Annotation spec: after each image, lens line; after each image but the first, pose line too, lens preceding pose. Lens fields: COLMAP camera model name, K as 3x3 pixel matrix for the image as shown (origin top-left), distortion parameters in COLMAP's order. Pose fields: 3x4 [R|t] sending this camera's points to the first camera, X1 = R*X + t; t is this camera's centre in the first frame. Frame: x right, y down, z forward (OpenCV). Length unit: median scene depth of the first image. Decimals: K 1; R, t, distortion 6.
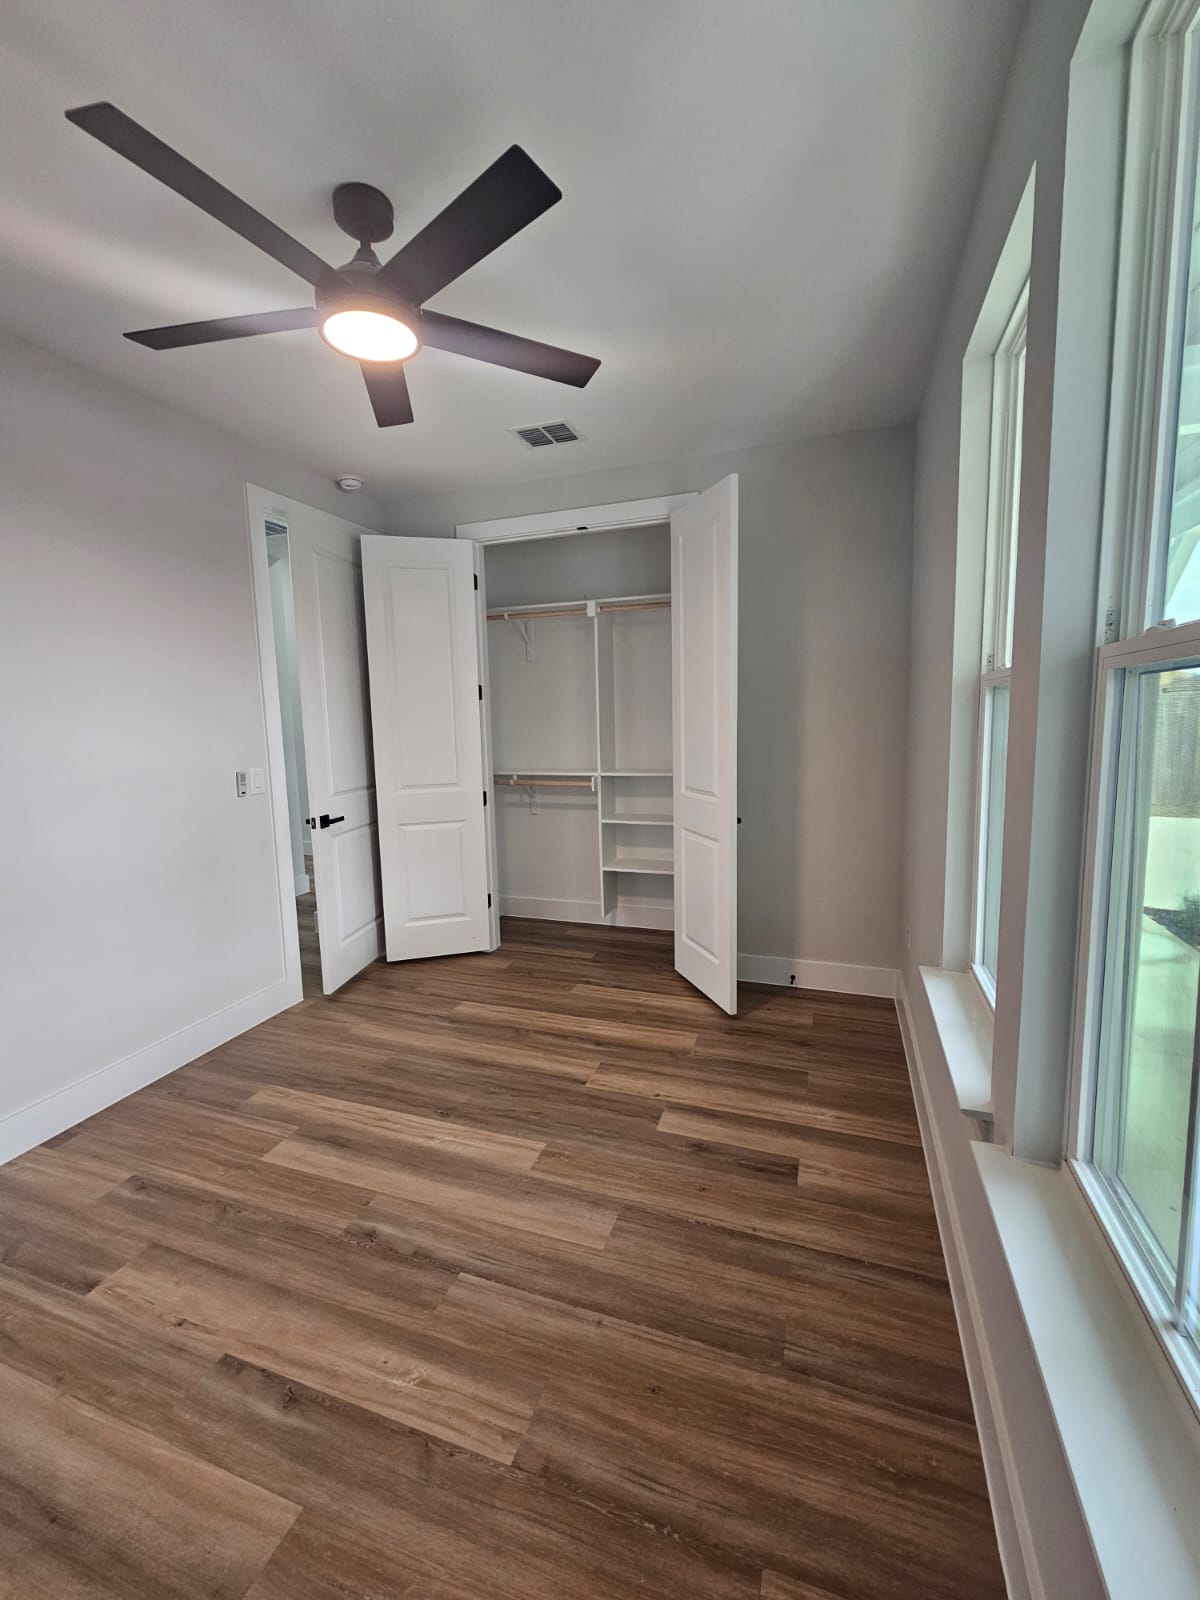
lens RADIAL K [[655.3, 0, 597.4], [0, 655.3, 794.4], [0, 0, 1]] dist [0.000289, -0.000230]
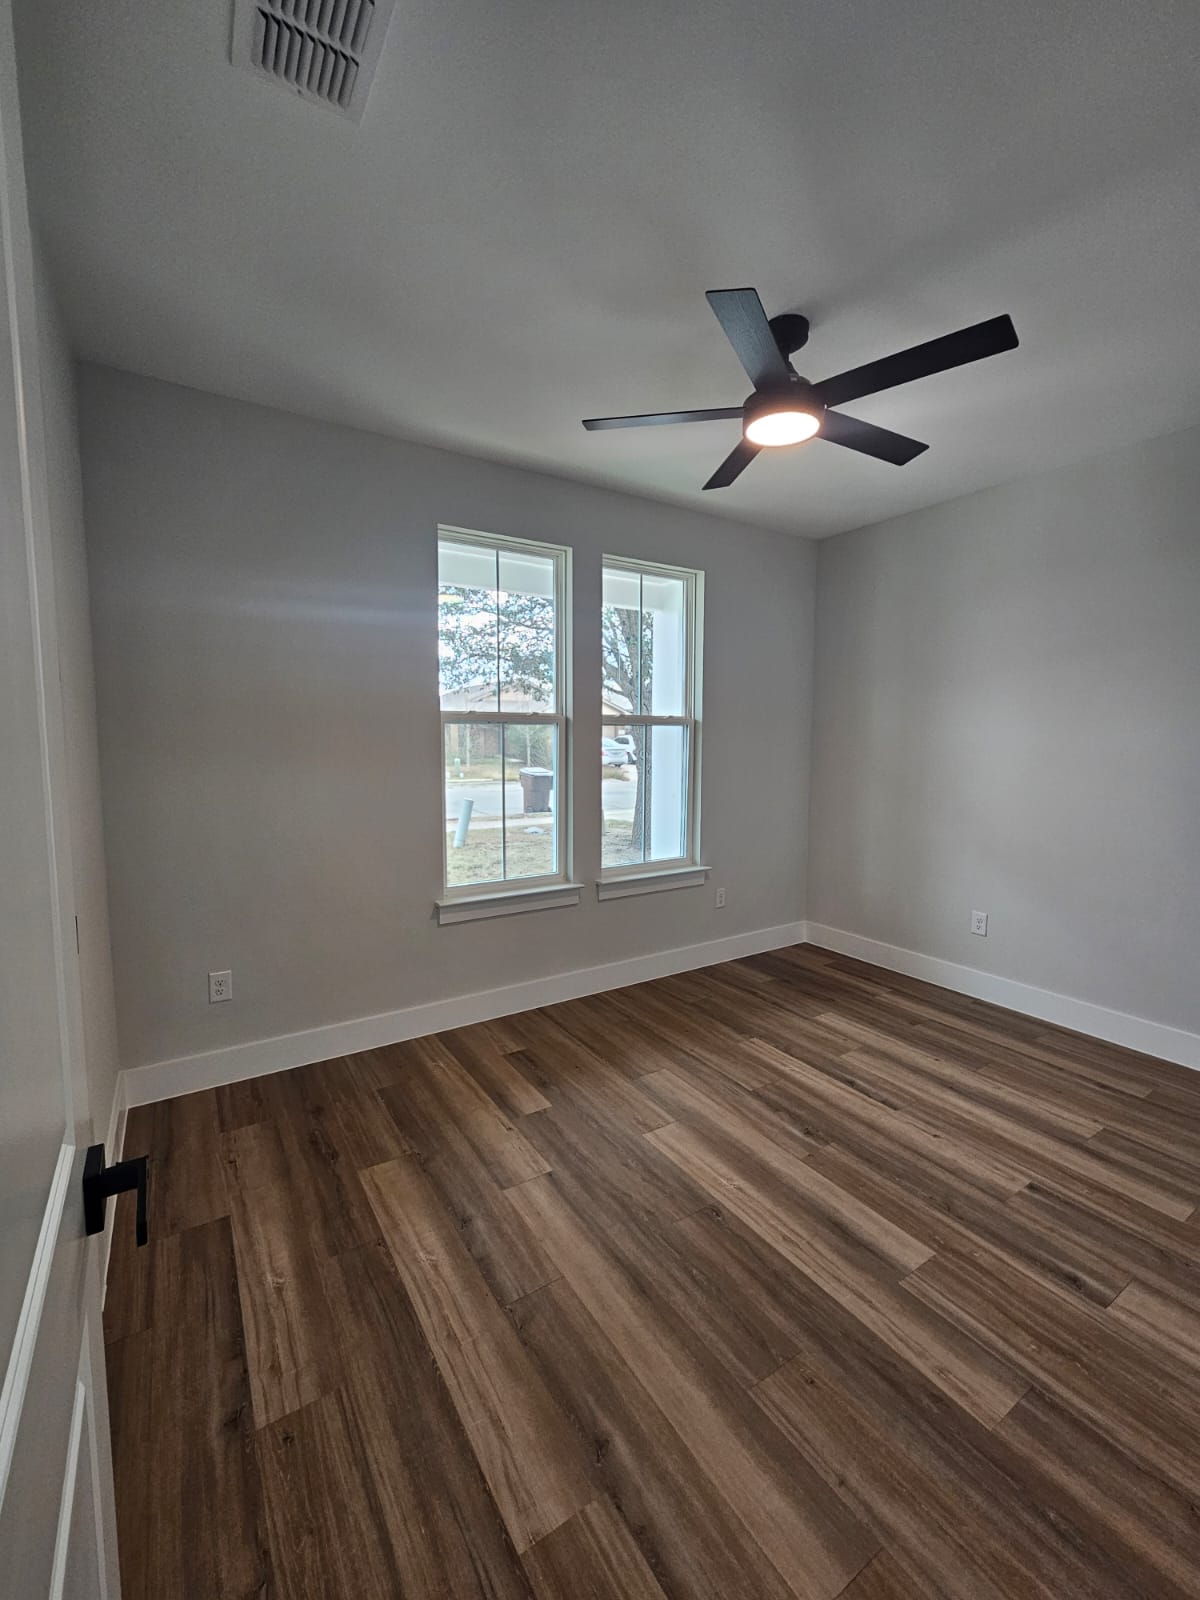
lens RADIAL K [[655.3, 0, 597.4], [0, 655.3, 794.4], [0, 0, 1]] dist [0.000289, -0.000230]
pose [[-0.788942, -0.034166, 0.613517, -0.678948], [0.089868, 0.981301, 0.170213, -0.203350], [-0.607860, 0.189424, -0.771119, 1.827878]]
